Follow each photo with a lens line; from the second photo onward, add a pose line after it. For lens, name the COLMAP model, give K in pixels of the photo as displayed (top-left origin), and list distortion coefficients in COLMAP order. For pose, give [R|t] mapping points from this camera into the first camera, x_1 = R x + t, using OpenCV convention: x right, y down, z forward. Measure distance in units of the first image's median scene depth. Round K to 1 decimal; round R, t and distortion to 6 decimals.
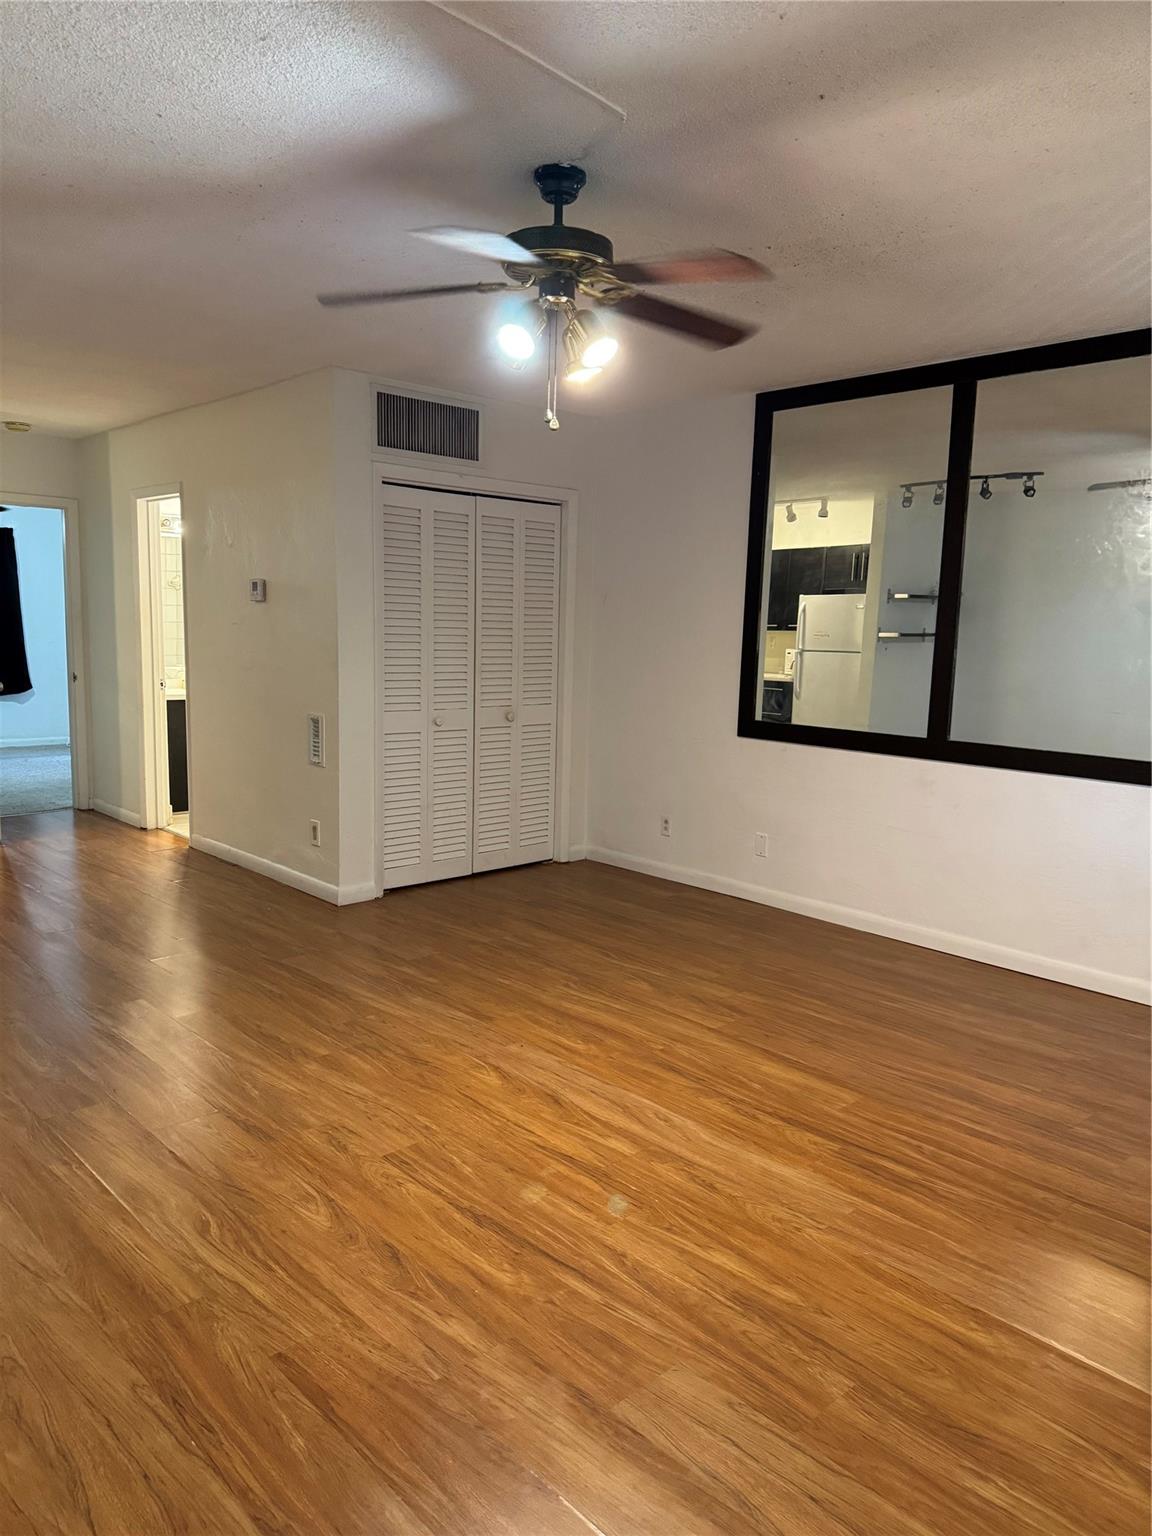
lens RADIAL K [[1084.3, 0, 576.0], [0, 1084.3, 768.0], [0, 0, 1]] dist [0.077183, -0.050084]
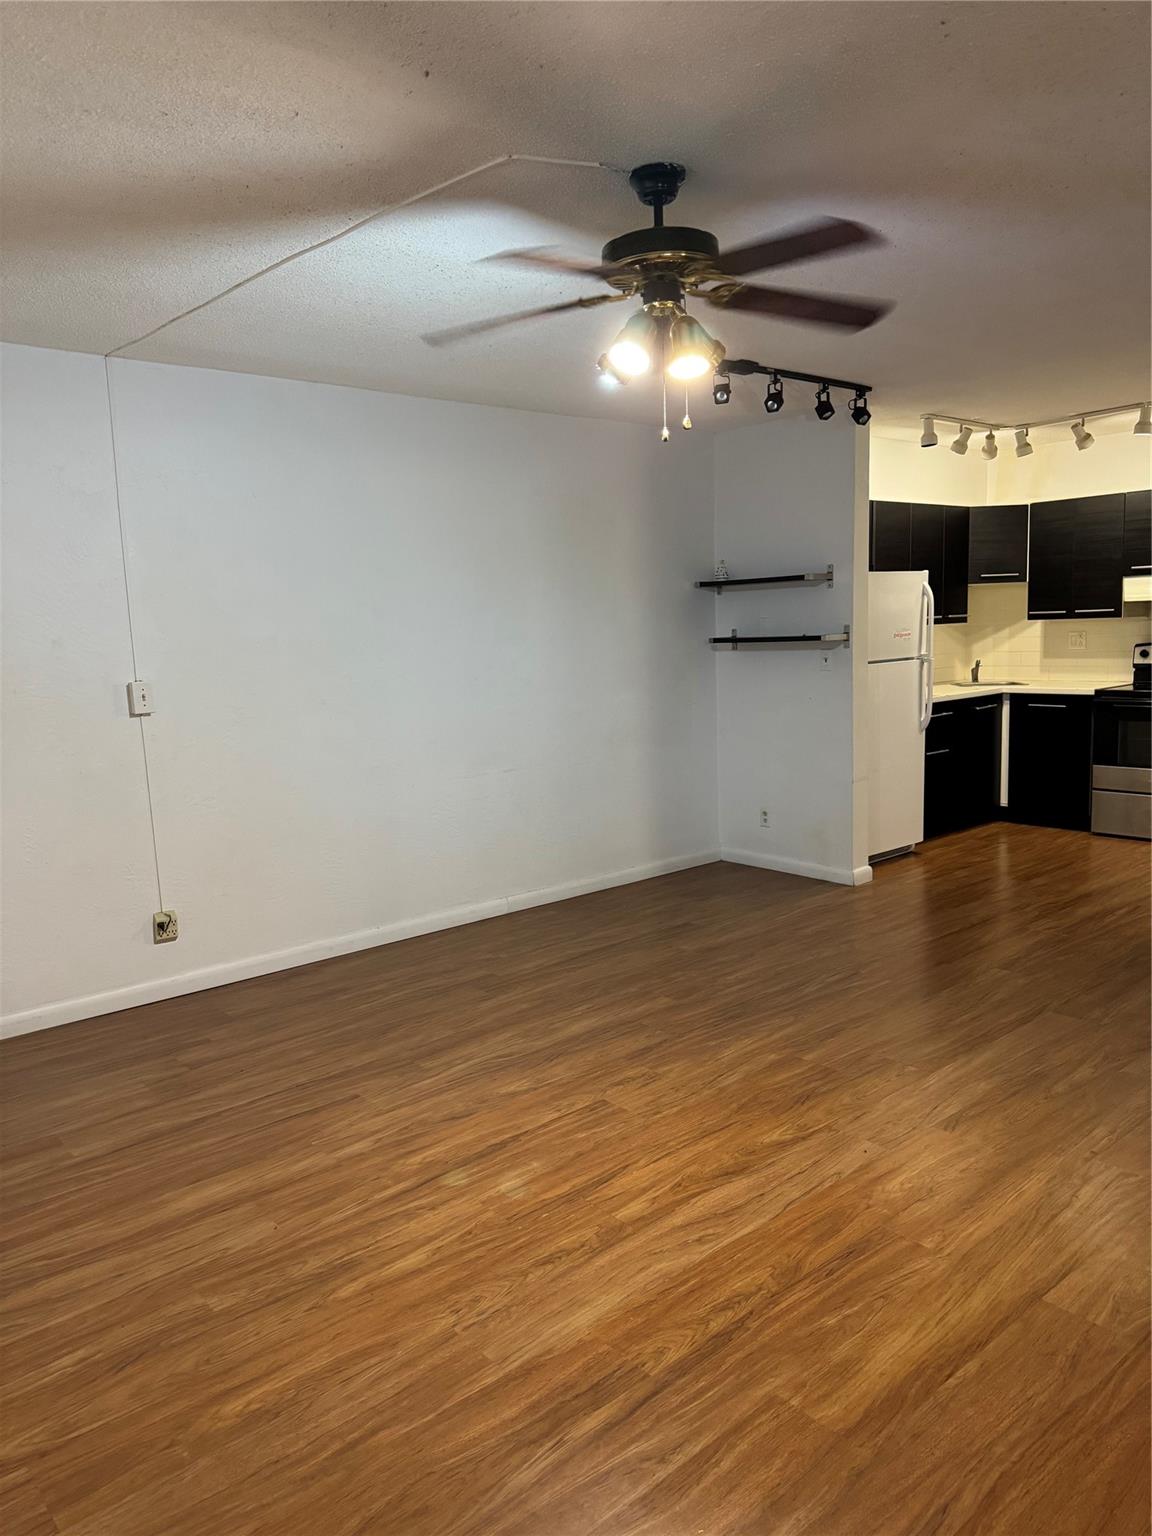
lens RADIAL K [[1127.7, 0, 596.1], [0, 1127.7, 782.9], [0, 0, 1]] dist [0.060651, -0.070042]
pose [[-0.047902, 0.114751, -0.992239, 1.026685], [-0.108395, 0.986915, 0.119368, -0.124731], [0.992953, 0.113272, -0.034836, 1.053482]]
